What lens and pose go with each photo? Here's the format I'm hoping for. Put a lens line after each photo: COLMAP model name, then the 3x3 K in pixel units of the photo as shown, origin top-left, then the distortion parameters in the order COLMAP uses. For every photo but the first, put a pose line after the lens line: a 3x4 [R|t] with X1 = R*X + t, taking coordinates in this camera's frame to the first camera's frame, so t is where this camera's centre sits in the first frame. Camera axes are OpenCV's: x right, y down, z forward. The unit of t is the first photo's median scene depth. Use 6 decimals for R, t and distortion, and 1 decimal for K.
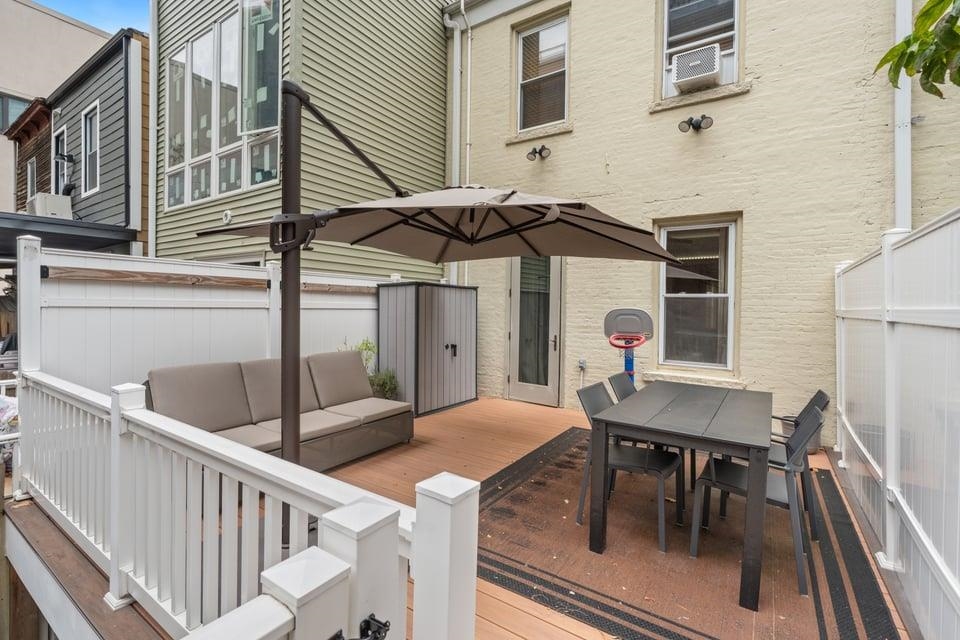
lens RADIAL K [[435.3, 0, 476.8], [0, 435.3, 311.3], [0, 0, 1]] dist [-0.000973, 0.000582]
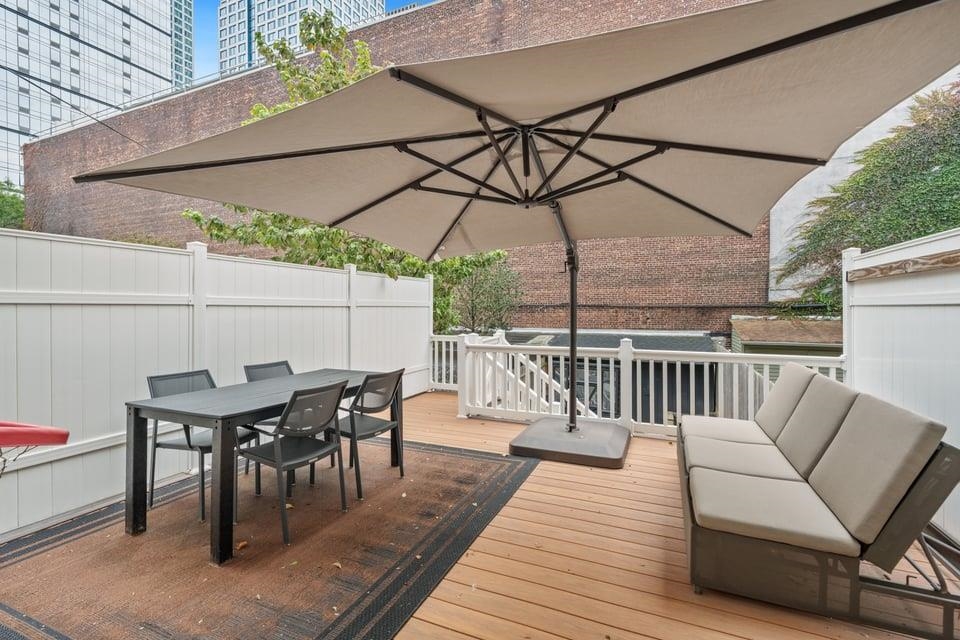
lens RADIAL K [[435.3, 0, 476.8], [0, 435.3, 311.3], [0, 0, 1]] dist [-0.000973, 0.000582]
pose [[-0.984327, -0.013334, -0.175849, 0.213930], [-0.015338, 0.999832, 0.010041, 0.009595], [0.175686, 0.012581, -0.984366, 1.907482]]
